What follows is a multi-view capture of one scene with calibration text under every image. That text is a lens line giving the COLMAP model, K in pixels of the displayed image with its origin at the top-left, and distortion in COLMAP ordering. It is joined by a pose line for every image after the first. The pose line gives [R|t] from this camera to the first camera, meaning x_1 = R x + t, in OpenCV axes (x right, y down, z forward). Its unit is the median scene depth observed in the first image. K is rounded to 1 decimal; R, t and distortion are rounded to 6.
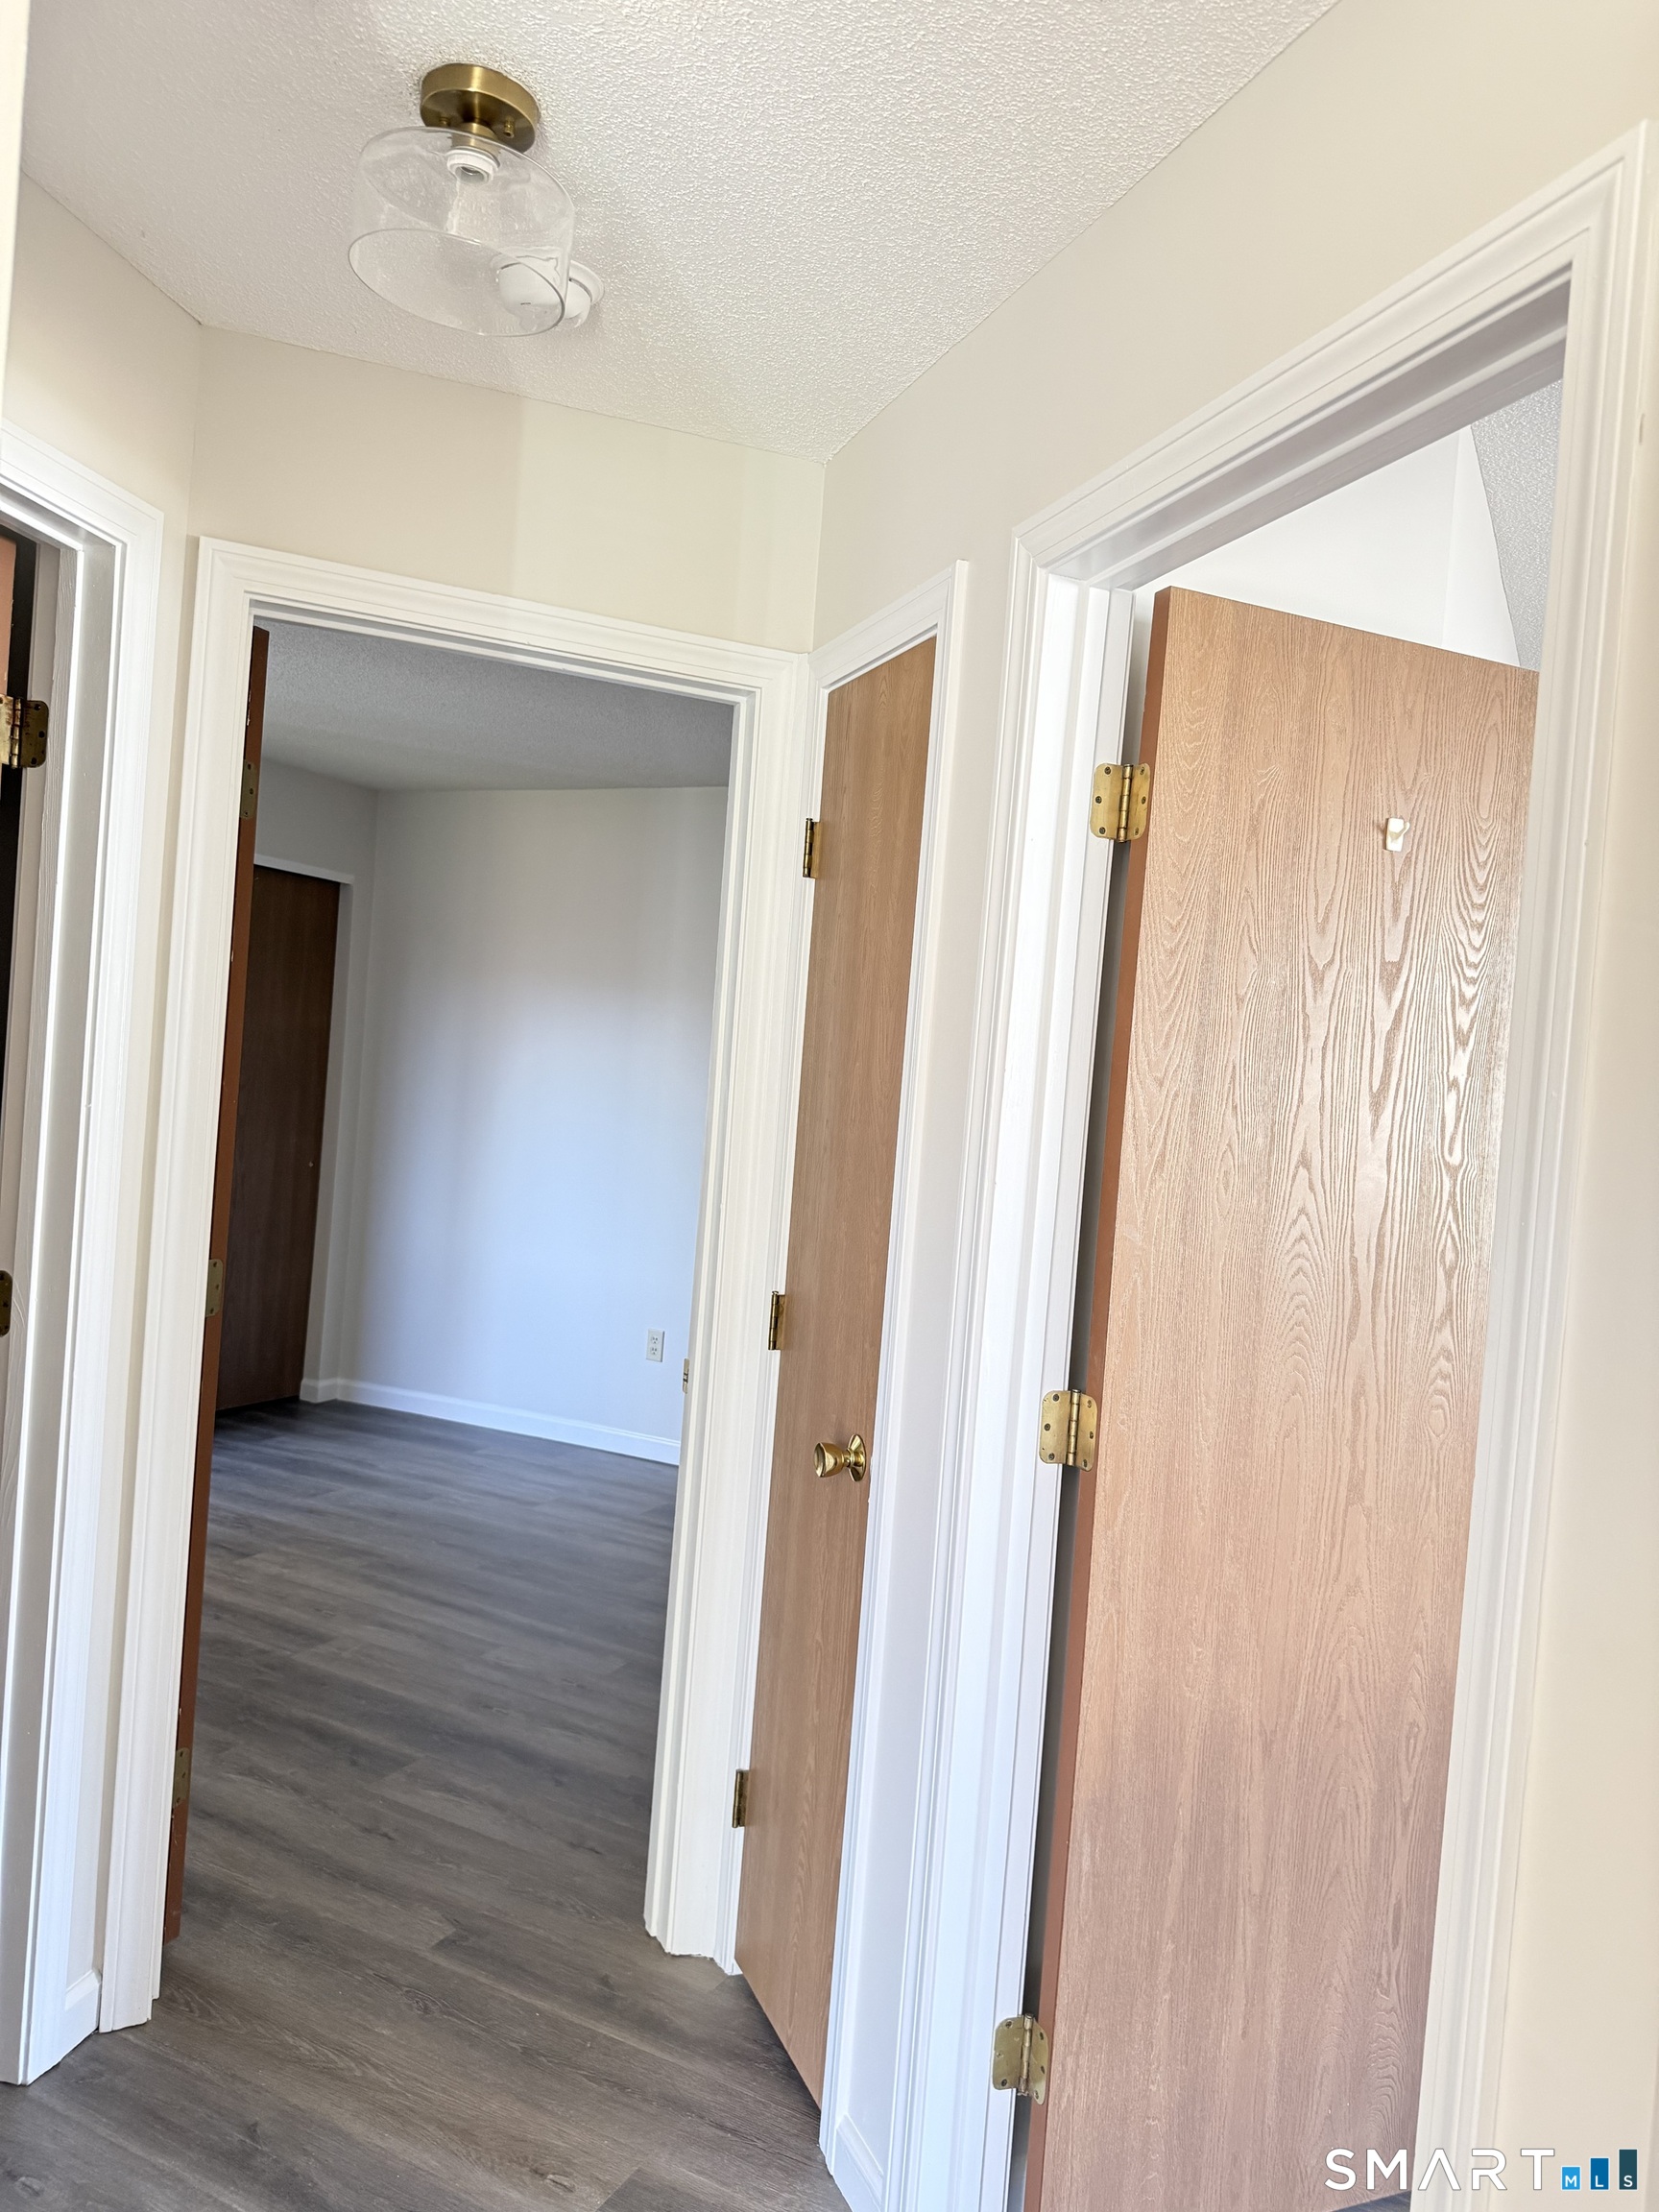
lens RADIAL K [[1551.9, 0, 829.7], [0, 1551.9, 1109.5], [0, 0, 1]] dist [0.041730, -0.052385]
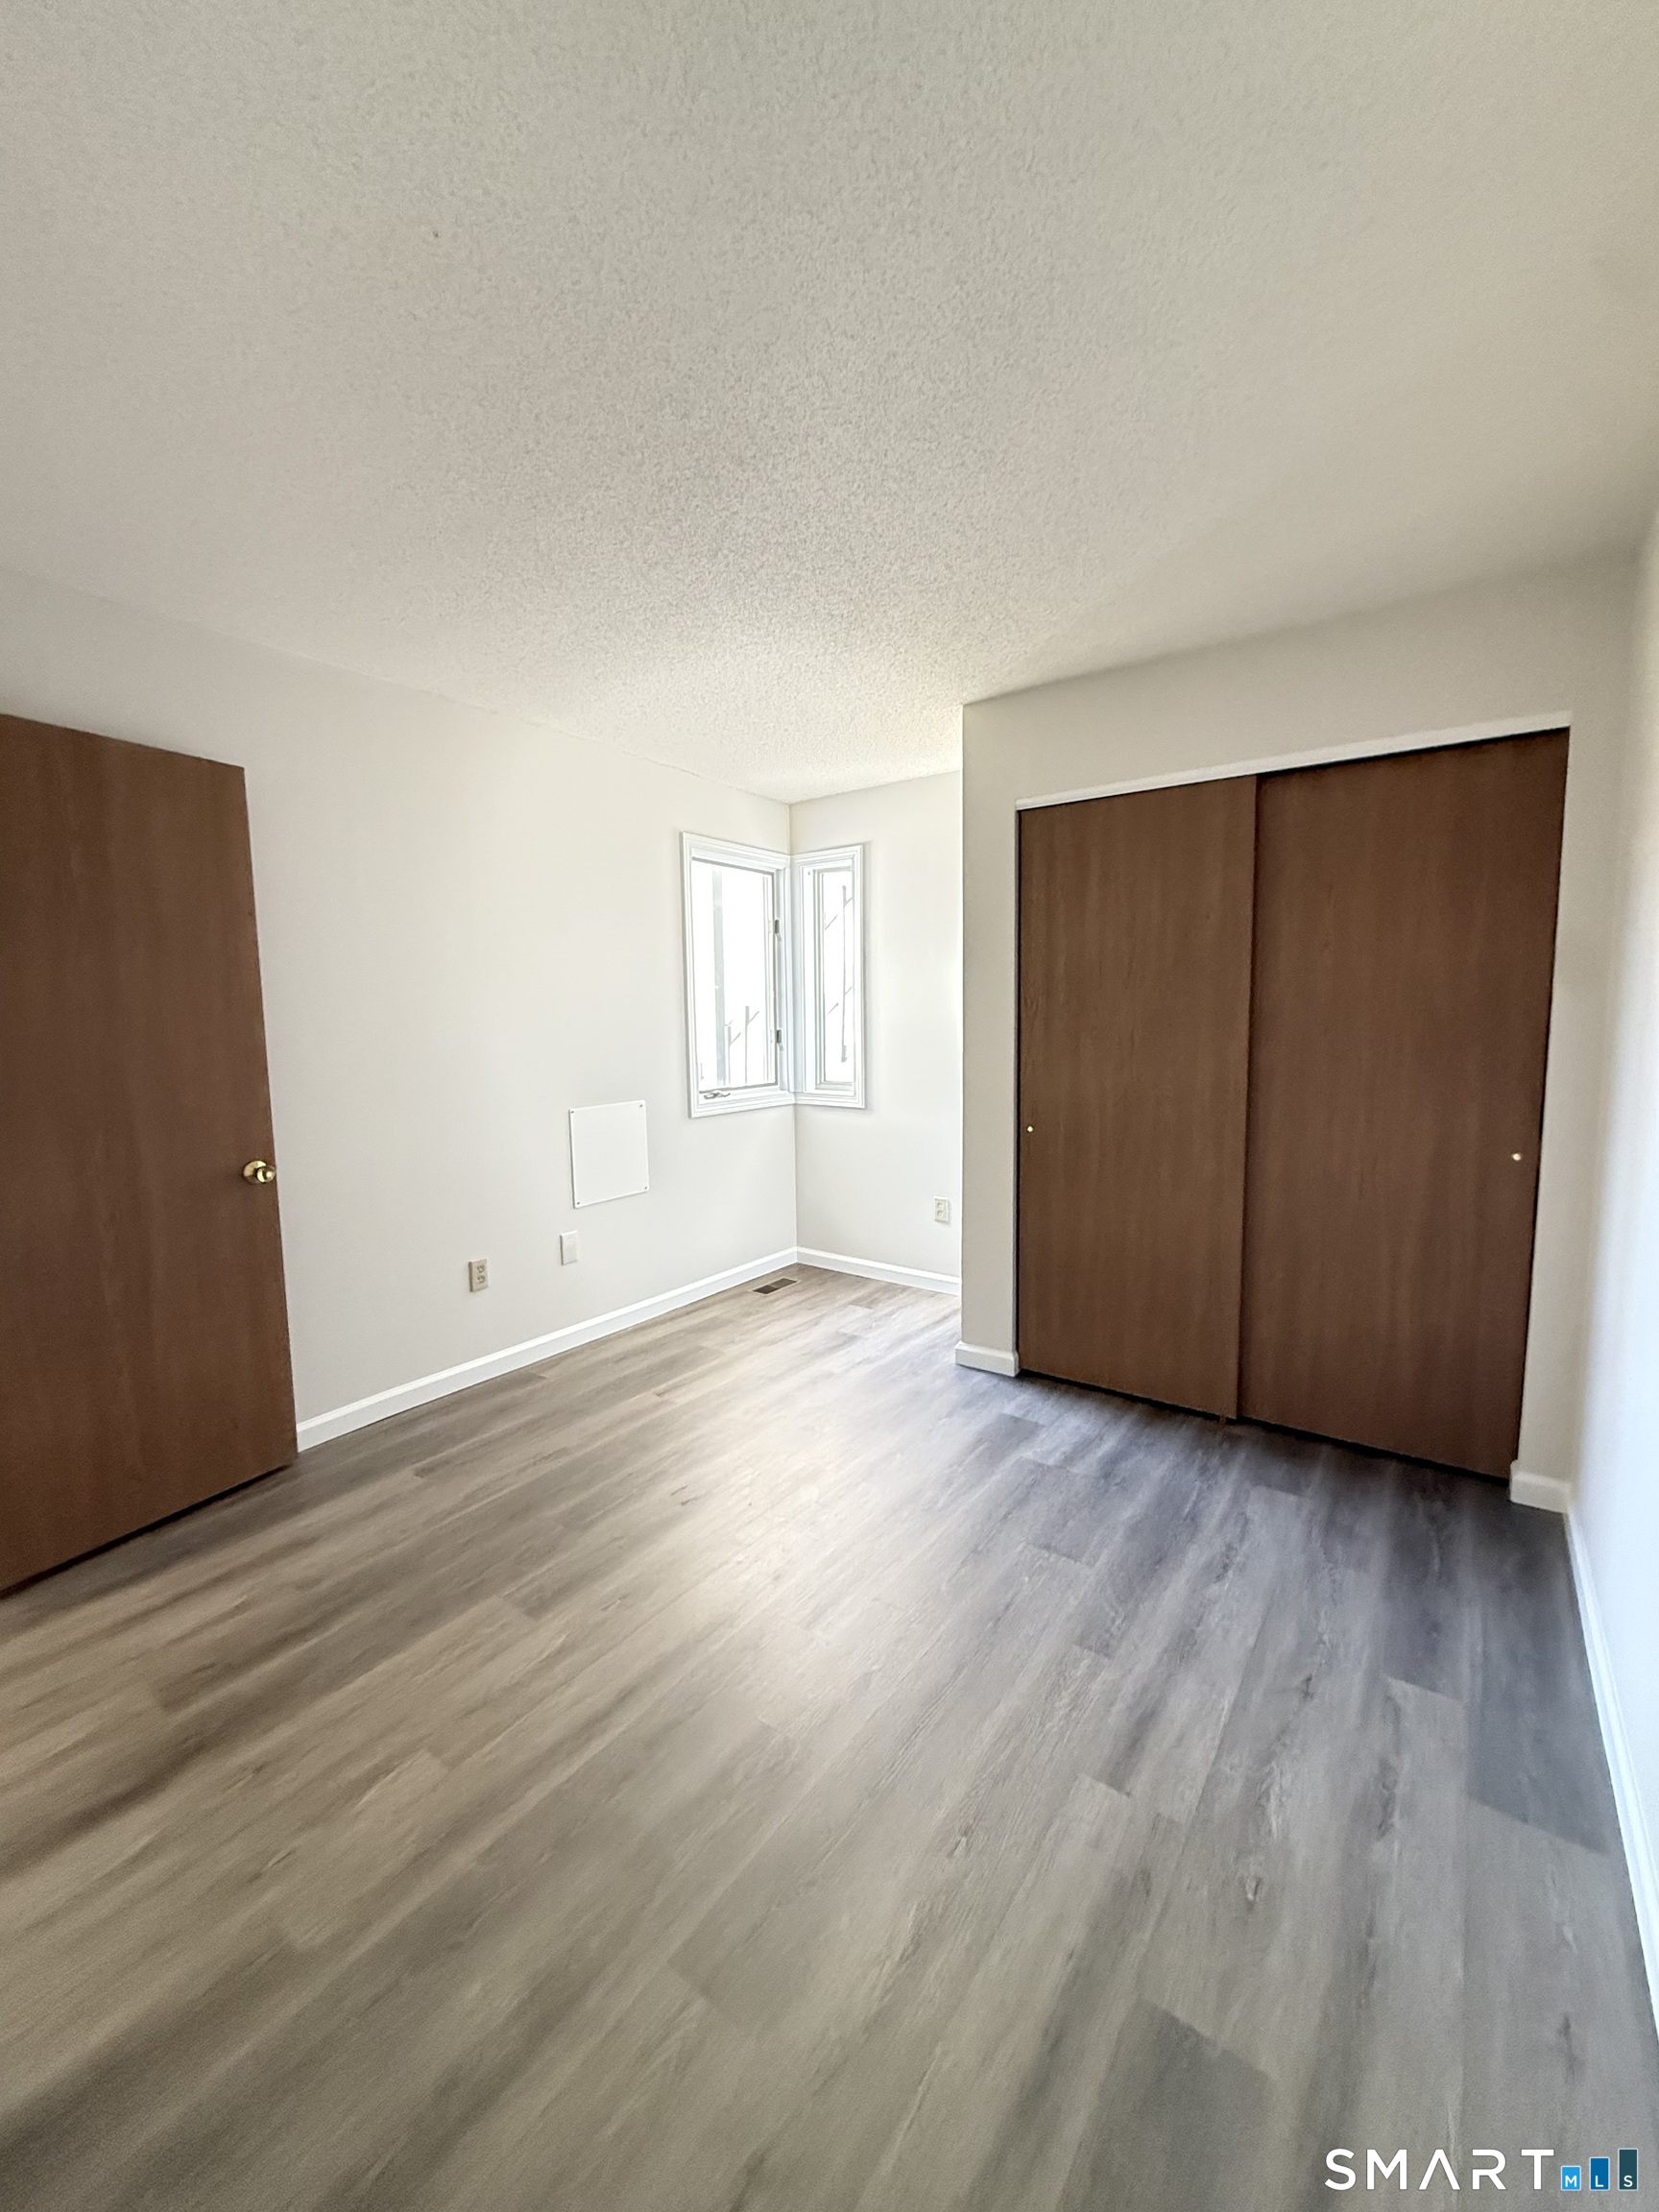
lens RADIAL K [[881.0, 0, 816.5], [0, 881.0, 1094.8], [0, 0, 1]] dist [-0.004448, 0.000141]
pose [[-0.162031, 0.020584, -0.986571, 0.145460], [-0.021102, 0.999481, 0.024319, 0.006659], [0.986560, 0.024760, -0.161512, 1.068404]]
